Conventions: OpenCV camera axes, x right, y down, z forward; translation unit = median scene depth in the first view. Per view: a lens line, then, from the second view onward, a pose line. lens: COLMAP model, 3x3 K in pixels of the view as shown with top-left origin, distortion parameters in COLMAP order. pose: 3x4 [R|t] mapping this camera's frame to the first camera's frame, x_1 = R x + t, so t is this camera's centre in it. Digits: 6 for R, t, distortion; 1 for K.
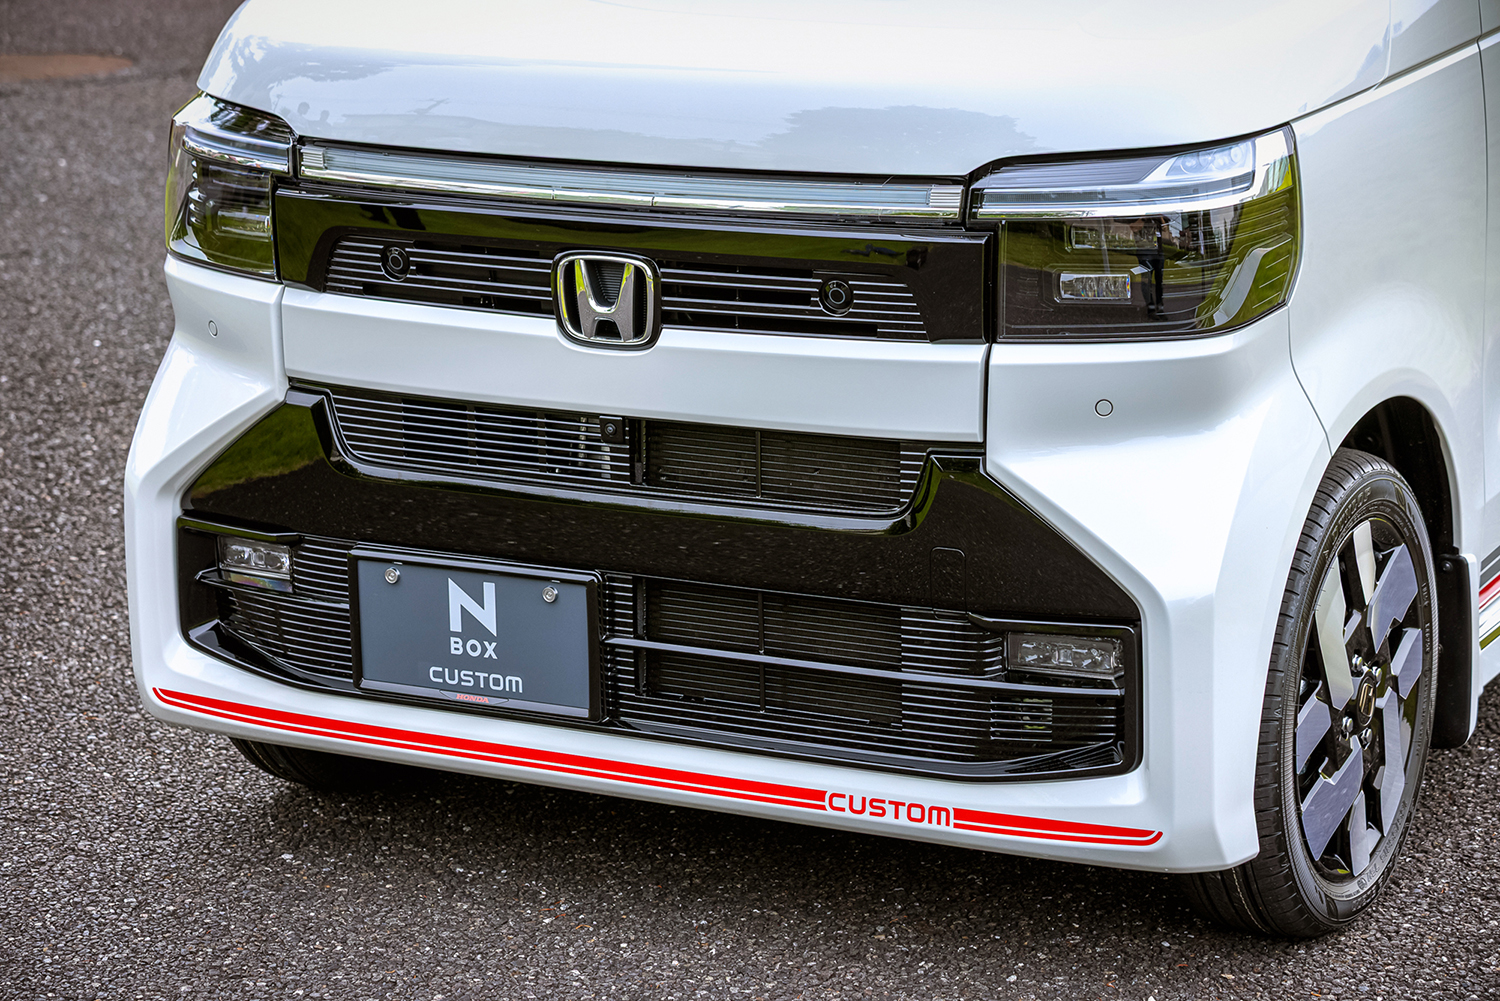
lens RADIAL K [[3891.0, 0, 750.0], [0, 3891.0, 500.5], [0, 0, 1]] dist [-0.028159, -0.189183]
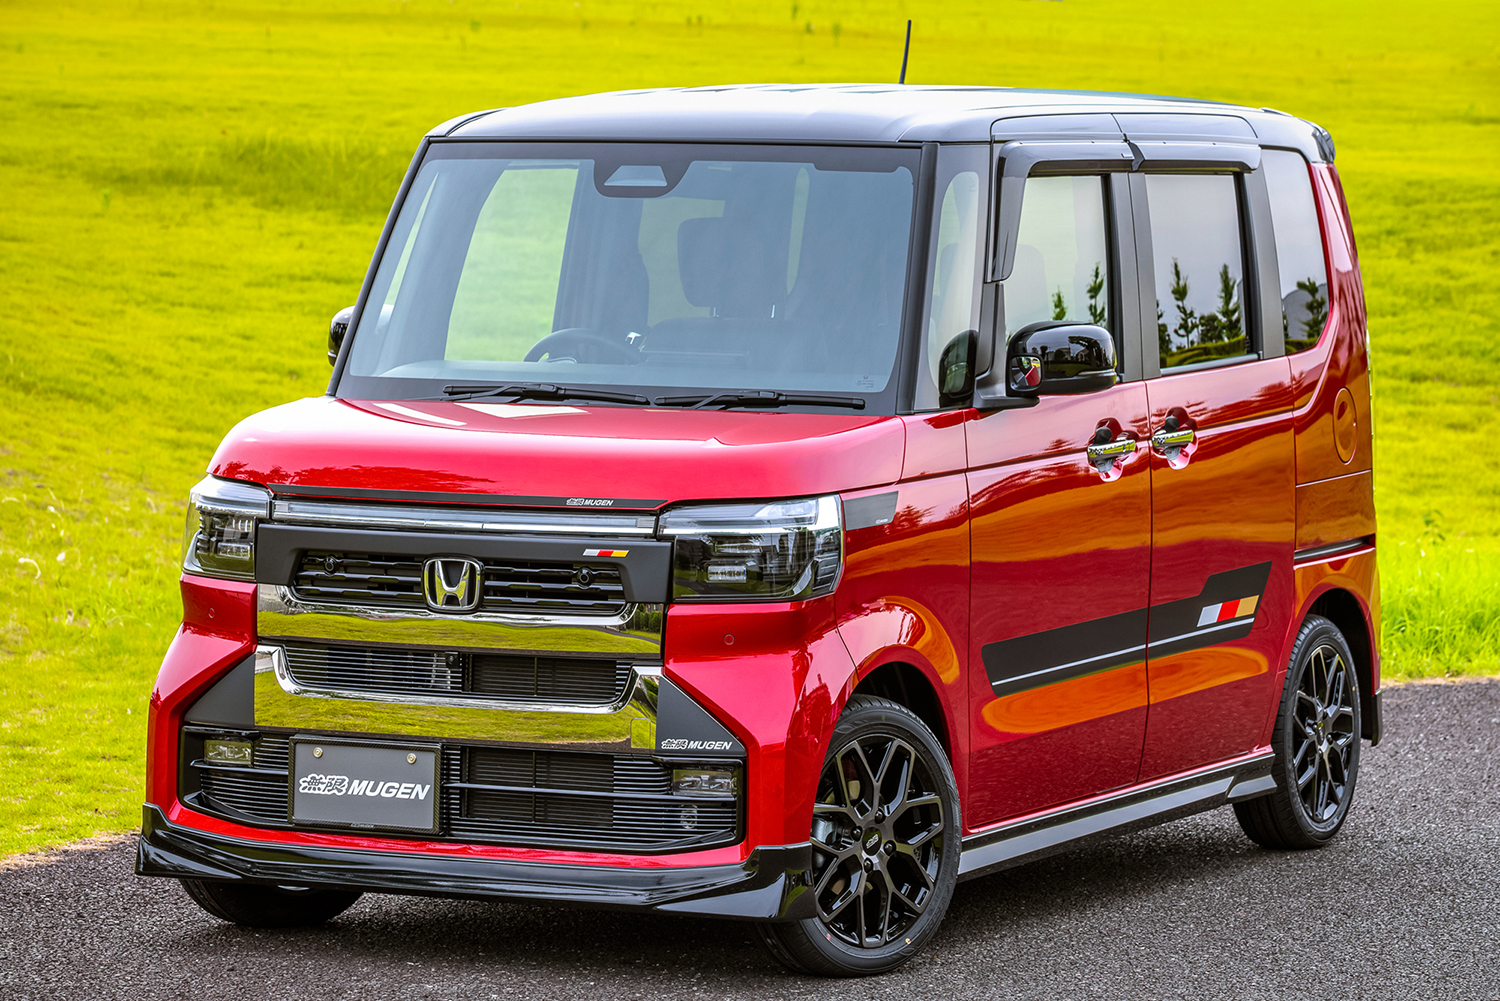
lens RADIAL K [[5442.5, 0, 750.0], [0, 5442.5, 500.5], [0, 0, 1]] dist [-3.372816, 194.864930]
pose [[0.998189, 0.036181, 0.048063, -0.020976], [-0.026508, 0.981716, -0.188496, 0.360759], [-0.054005, 0.186881, 0.980897, -1.374335]]
